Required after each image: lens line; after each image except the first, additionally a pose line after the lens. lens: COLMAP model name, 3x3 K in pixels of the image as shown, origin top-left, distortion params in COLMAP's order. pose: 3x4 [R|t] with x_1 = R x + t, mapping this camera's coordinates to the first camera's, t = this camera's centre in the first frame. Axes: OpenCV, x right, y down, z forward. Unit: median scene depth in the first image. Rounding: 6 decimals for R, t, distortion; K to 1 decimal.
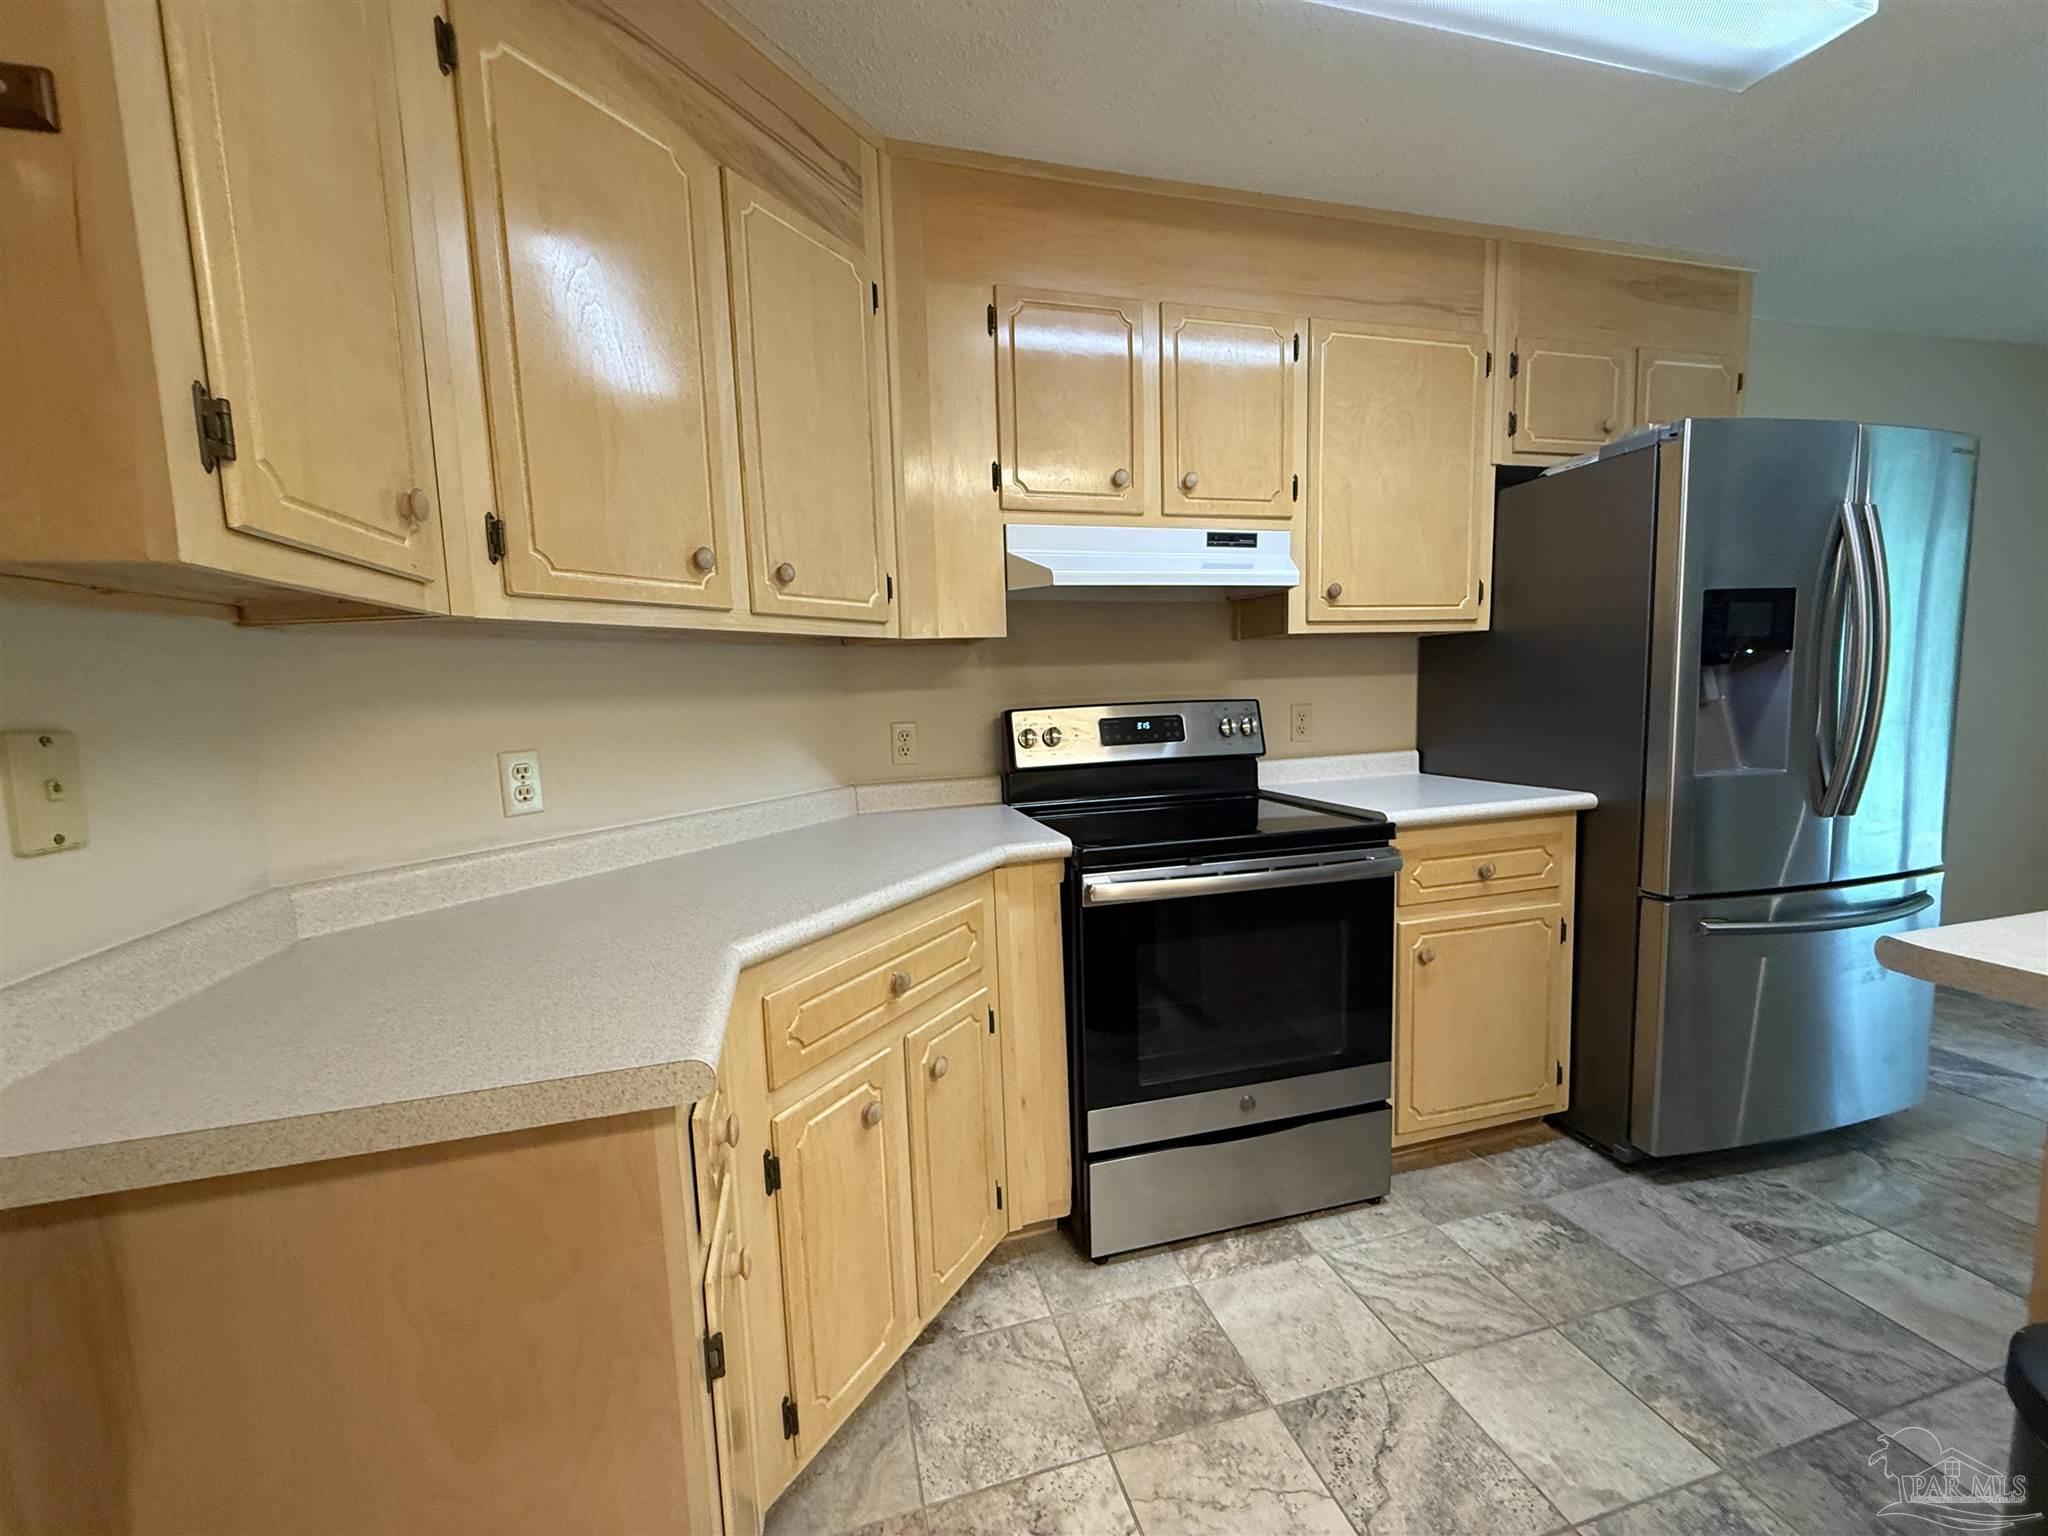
lens RADIAL K [[818.1, 0, 1015.2], [0, 818.1, 774.6], [0, 0, 1]] dist [-0.000589, 0.000292]
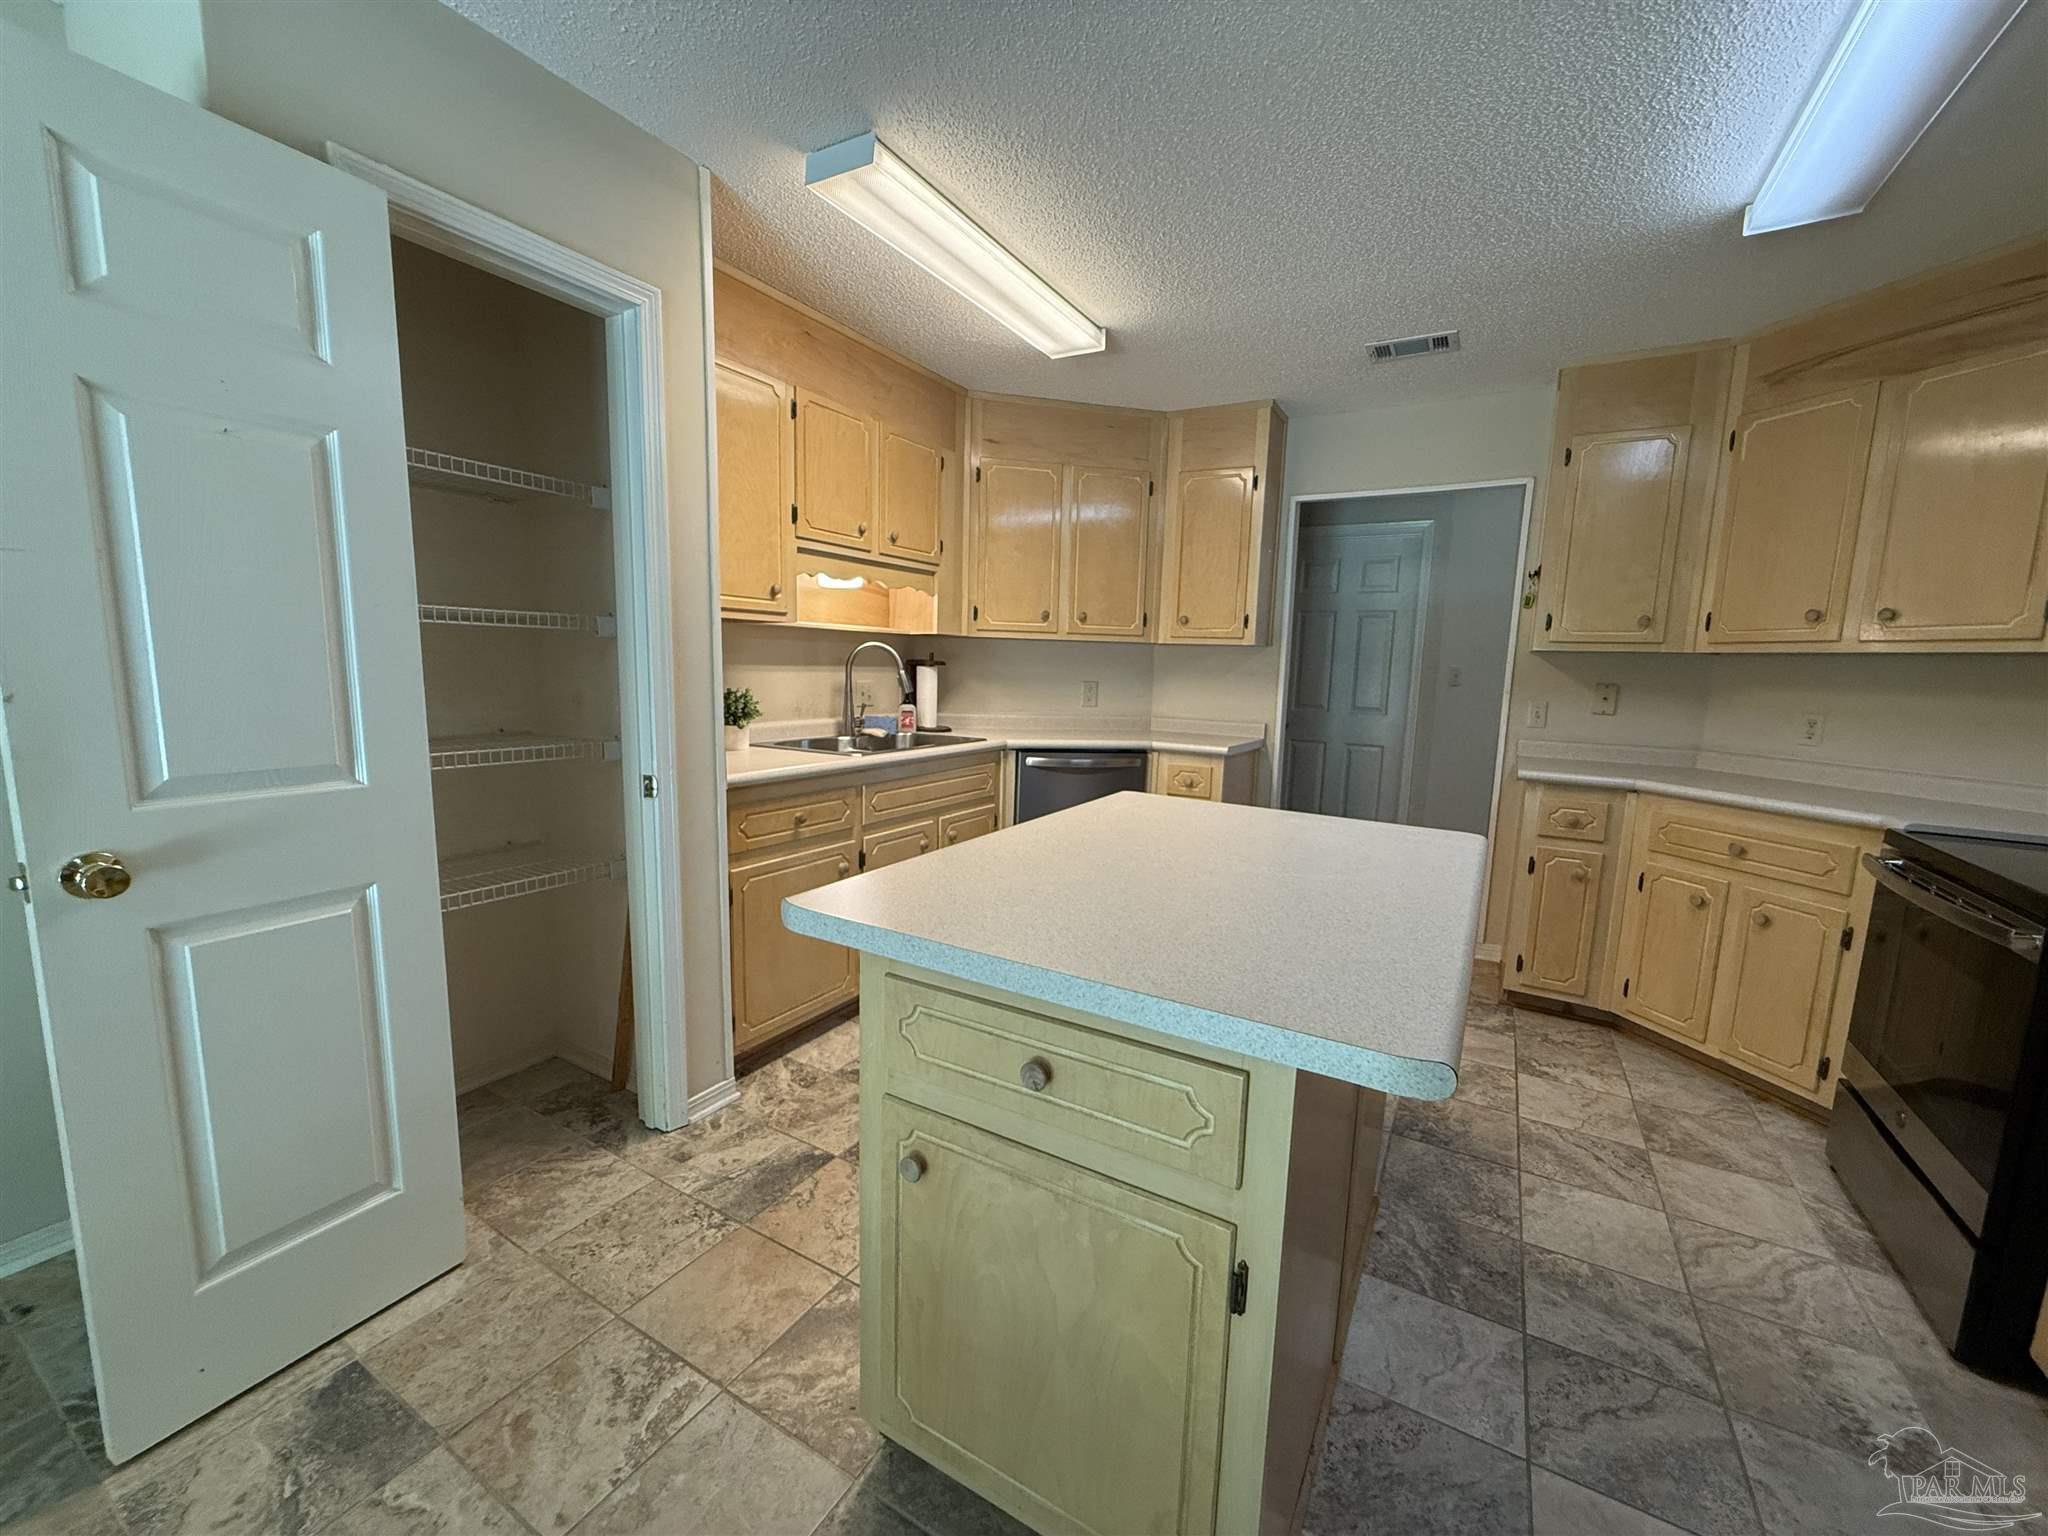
lens RADIAL K [[818.1, 0, 1018.3], [0, 818.1, 775.4], [0, 0, 1]] dist [-0.000589, 0.000292]
pose [[-0.714130, 0.112011, -0.690994, 1.742434], [-0.080539, 0.967413, 0.240055, -0.165313], [0.695365, 0.227082, -0.681837, 0.848889]]
